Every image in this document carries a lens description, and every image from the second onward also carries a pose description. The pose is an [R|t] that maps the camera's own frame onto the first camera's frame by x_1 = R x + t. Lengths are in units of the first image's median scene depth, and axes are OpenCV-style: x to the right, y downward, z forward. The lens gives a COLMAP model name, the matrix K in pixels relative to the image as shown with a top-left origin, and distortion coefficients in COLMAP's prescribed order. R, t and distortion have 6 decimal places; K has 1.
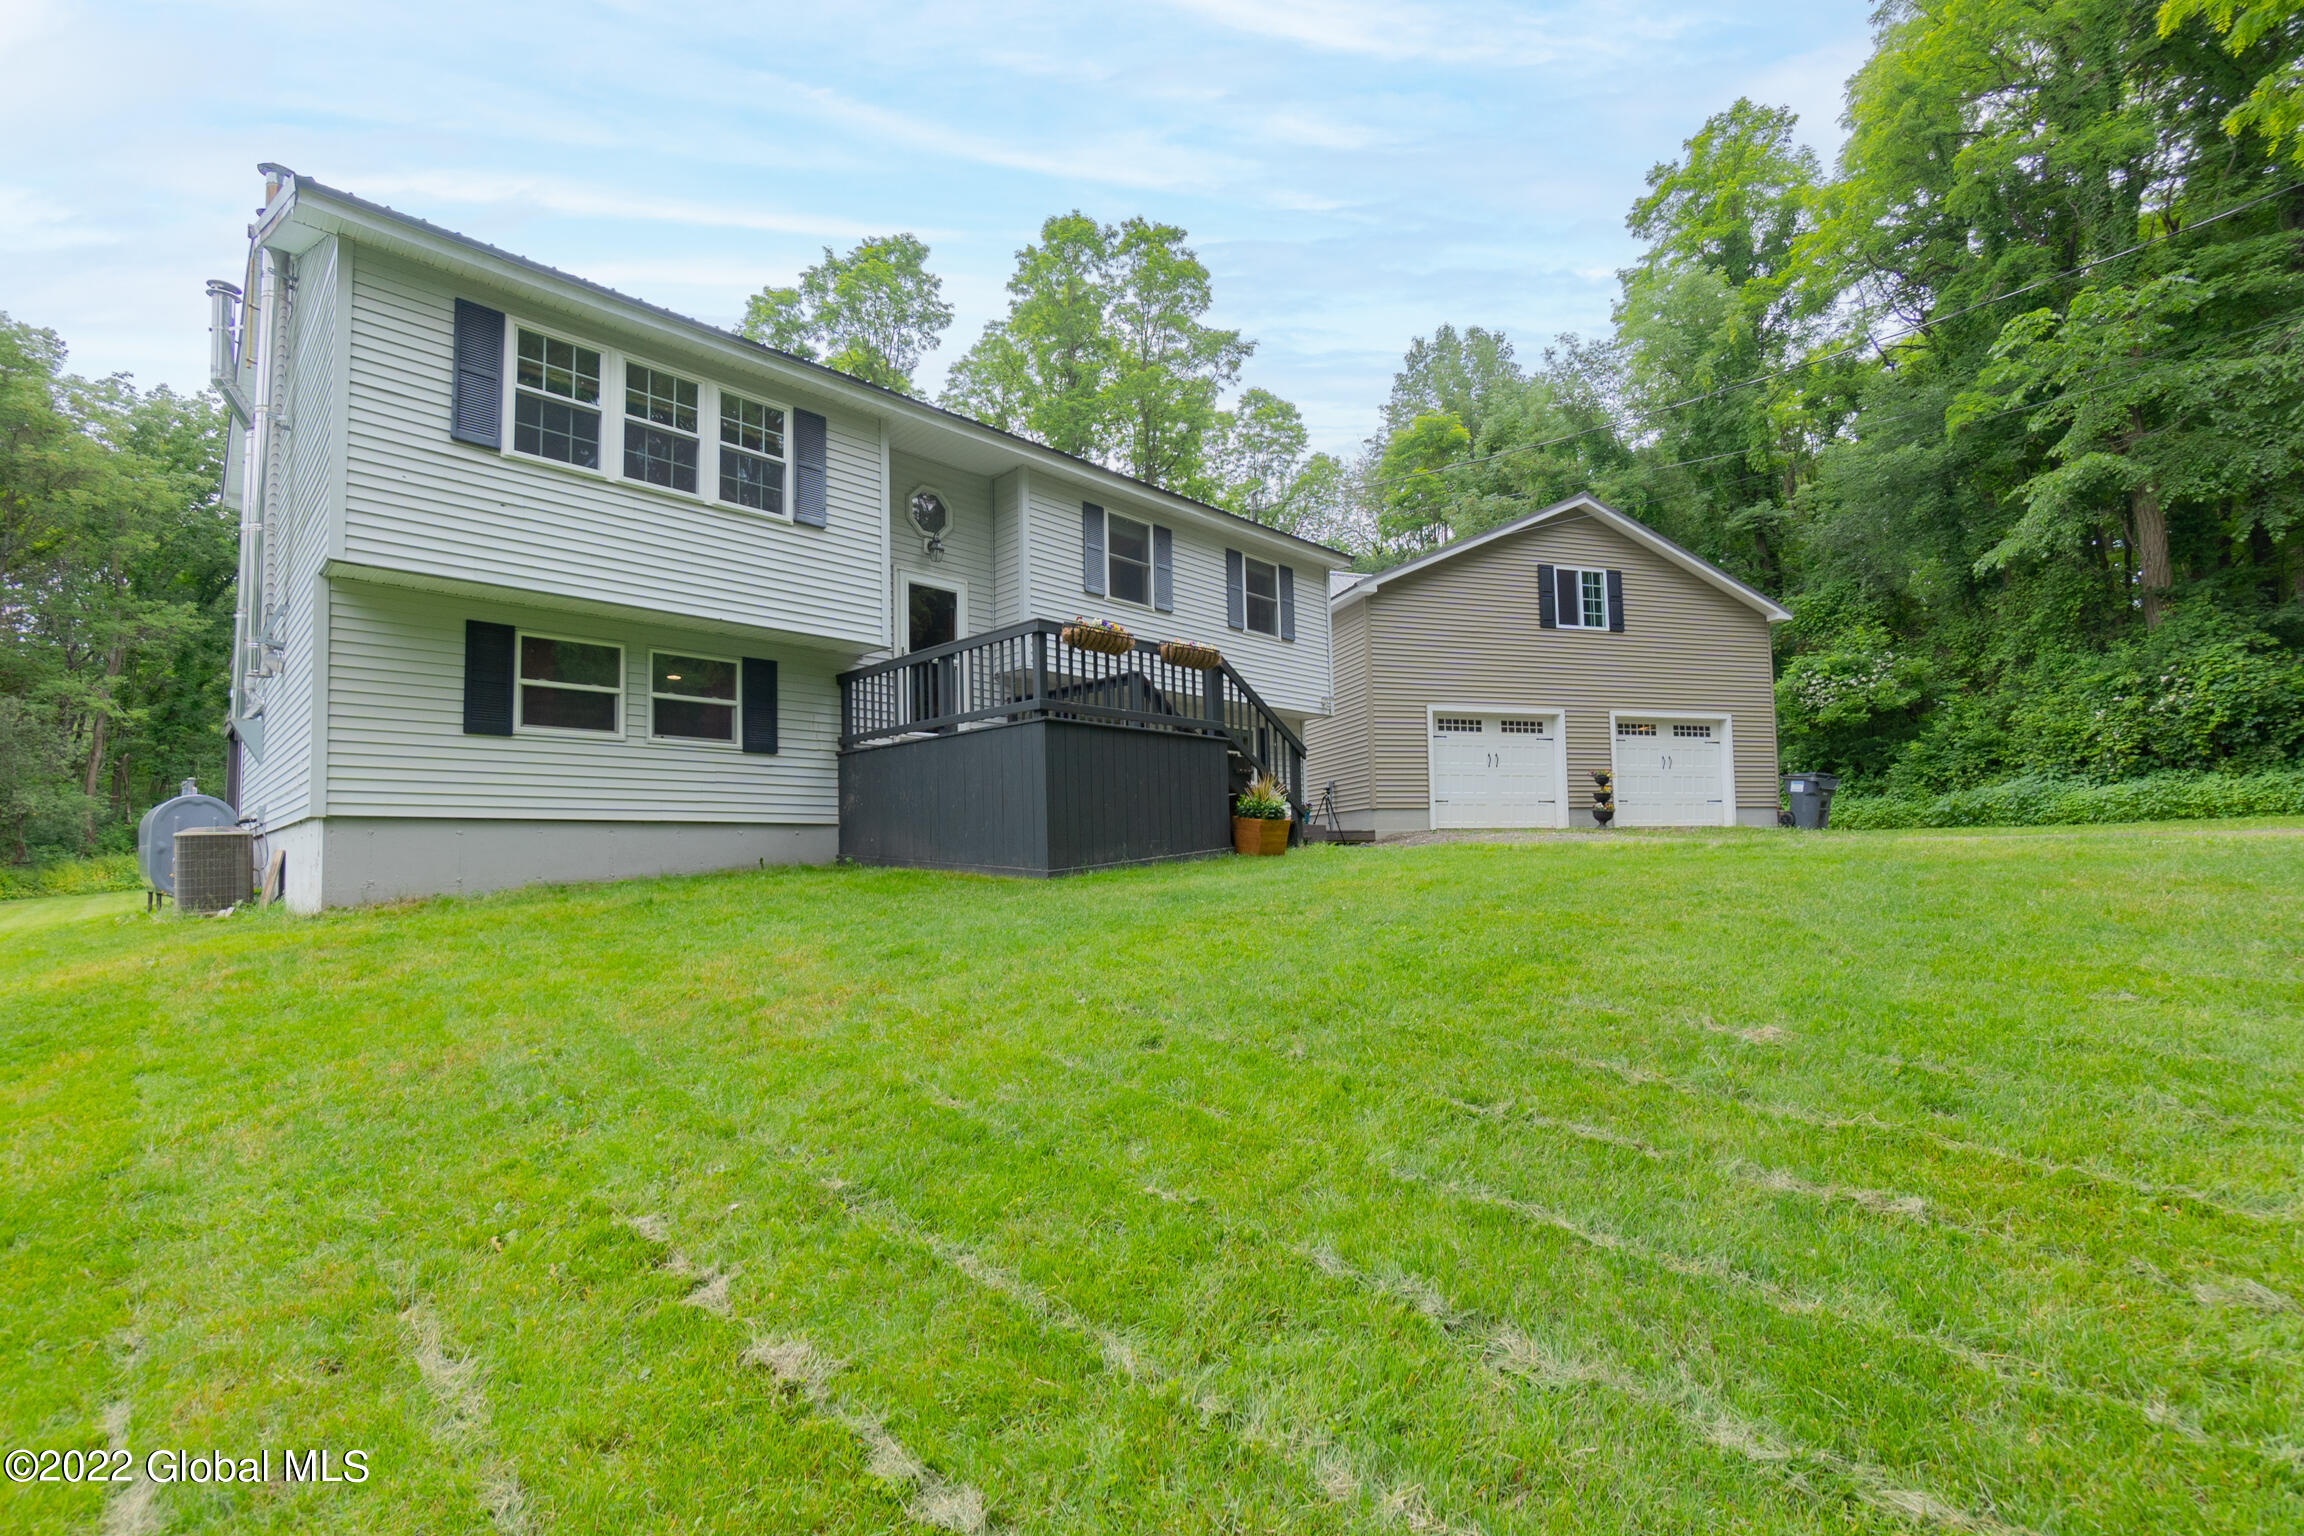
lens RADIAL K [[985.9, 0, 1143.2], [0, 985.9, 817.2], [0, 0, 1]] dist [-0.001289, -0.000013]
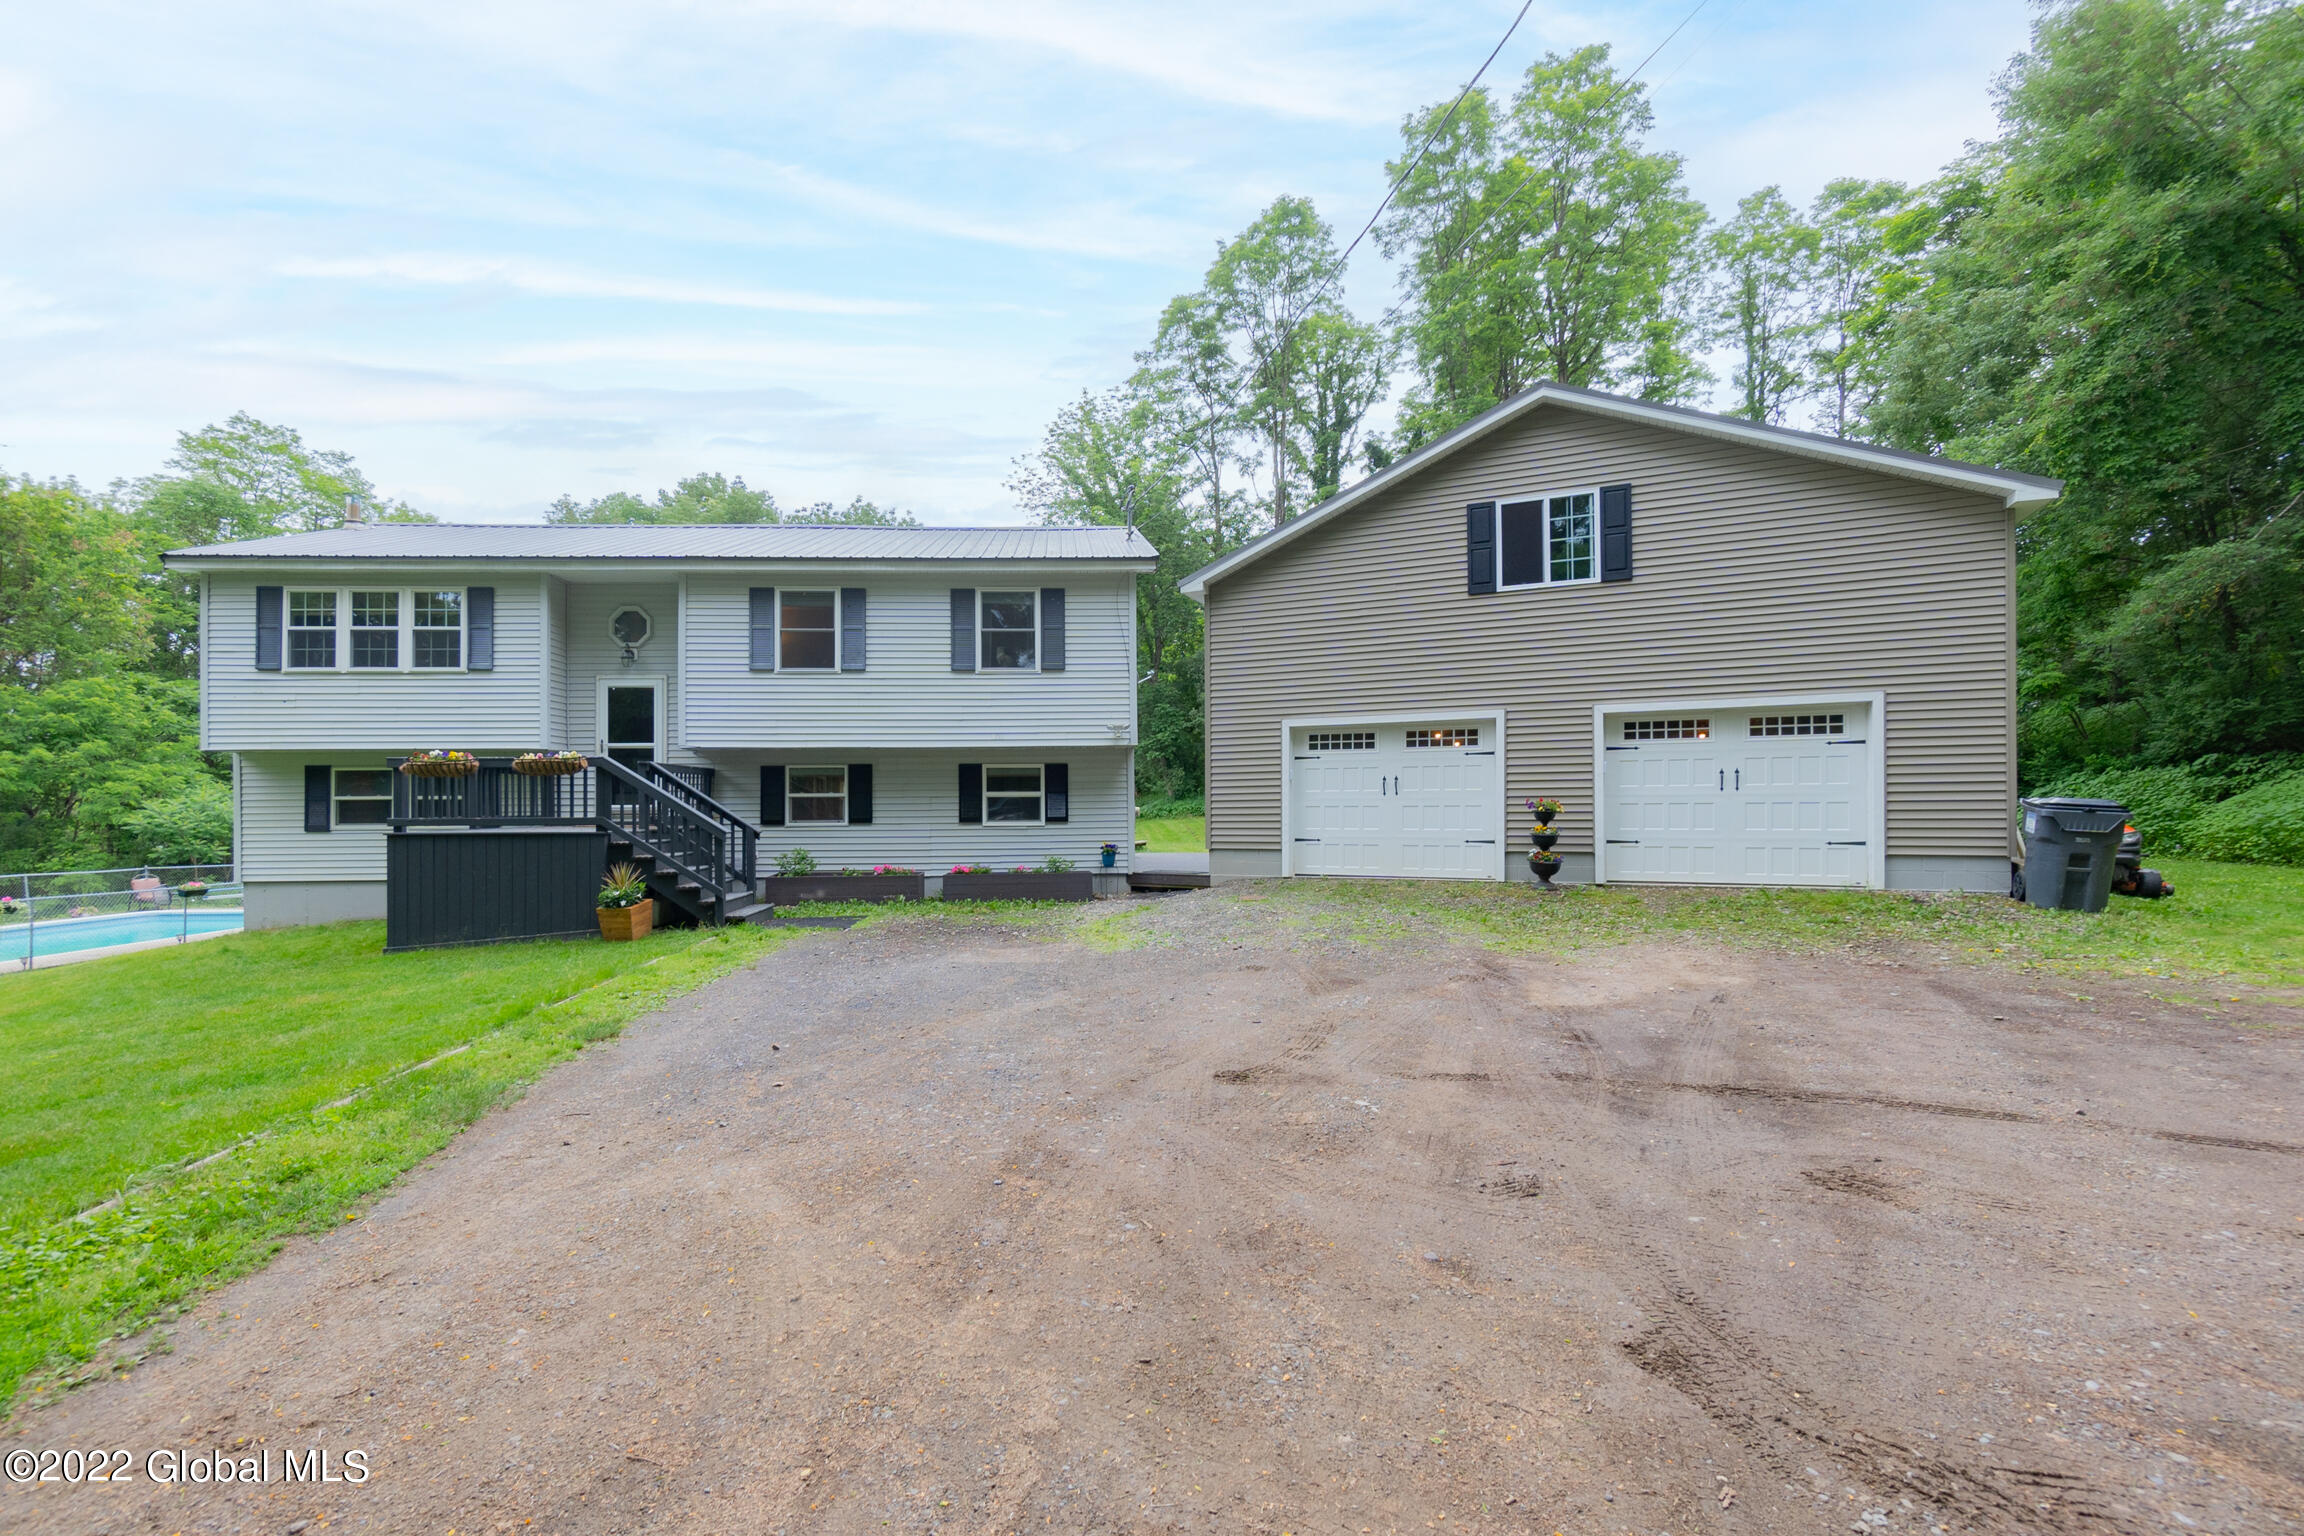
lens RADIAL K [[996.2, 0, 1115.2], [0, 996.2, 795.5], [0, 0, 1]] dist [-0.001741, 0.000325]
pose [[0.748764, 0.003215, -0.662829, 0.721152], [0.024792, 0.999153, 0.032852, -0.083398], [0.662373, -0.041031, 0.748050, 0.310377]]
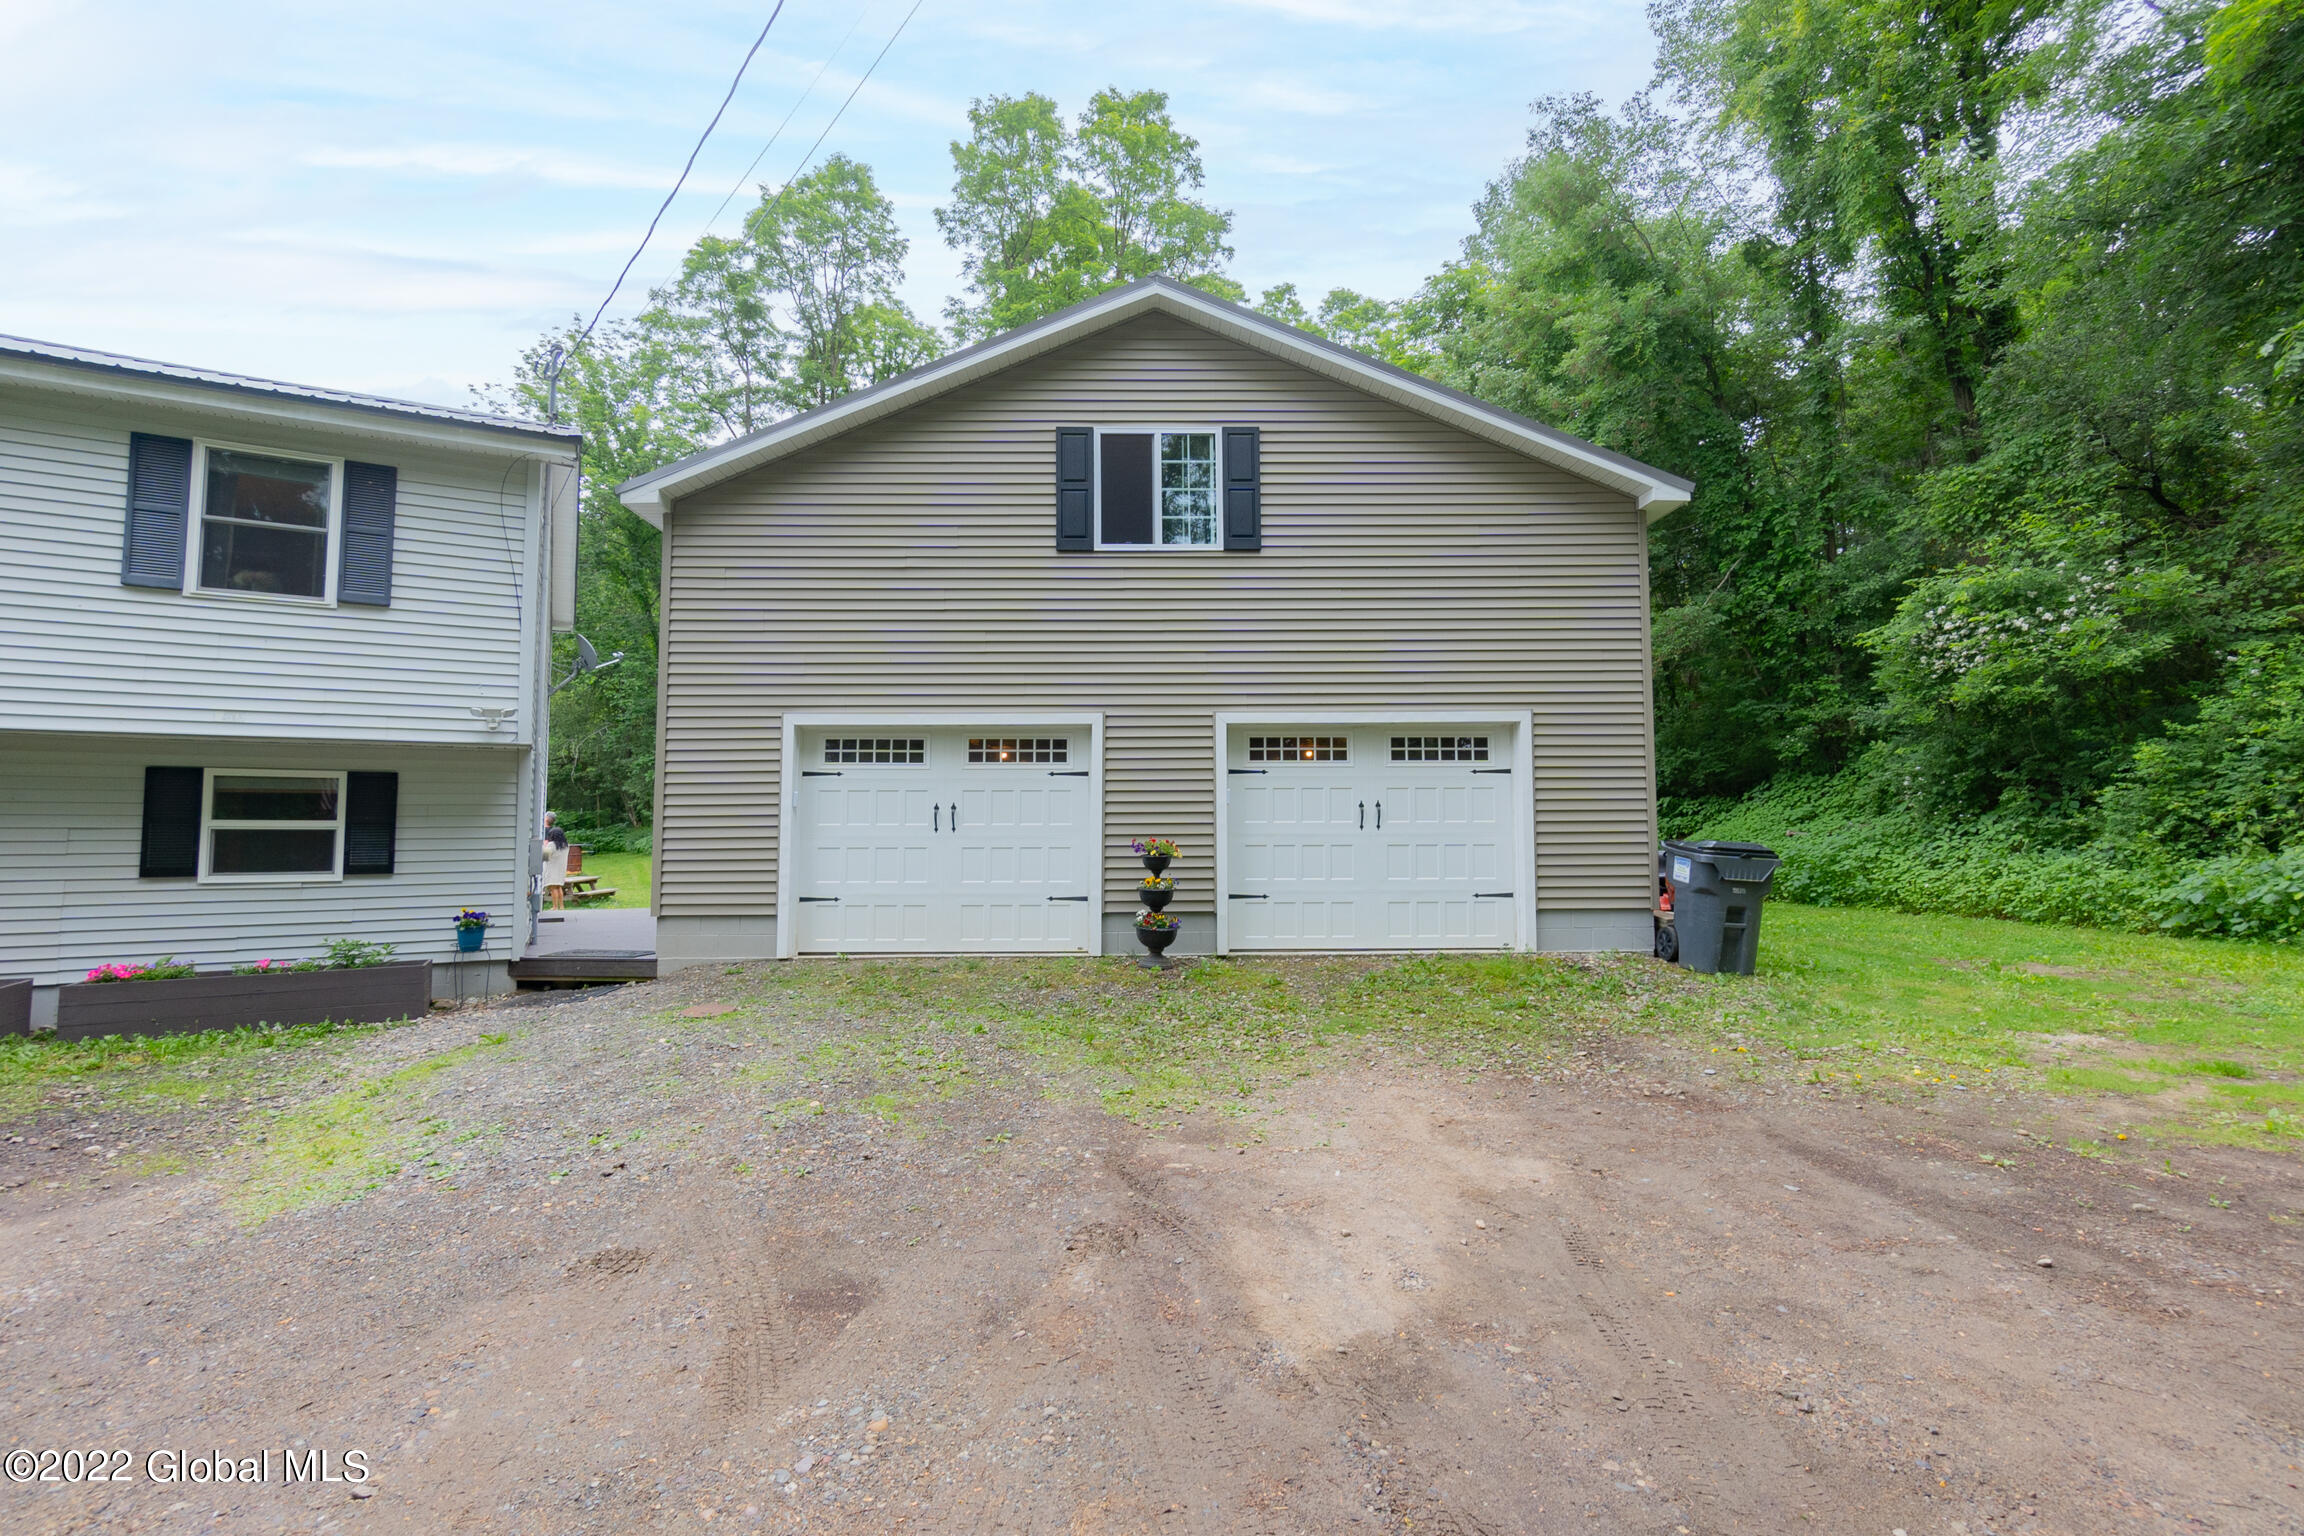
lens RADIAL K [[1008.7, 0, 1127.4], [0, 1008.7, 769.1], [0, 0, 1]] dist [-0.001649, -0.000077]
pose [[0.962538, -0.005225, -0.271095, 0.605666], [0.000181, 0.999826, -0.018628, -0.075904], [0.271146, 0.017881, 0.962372, 0.544193]]
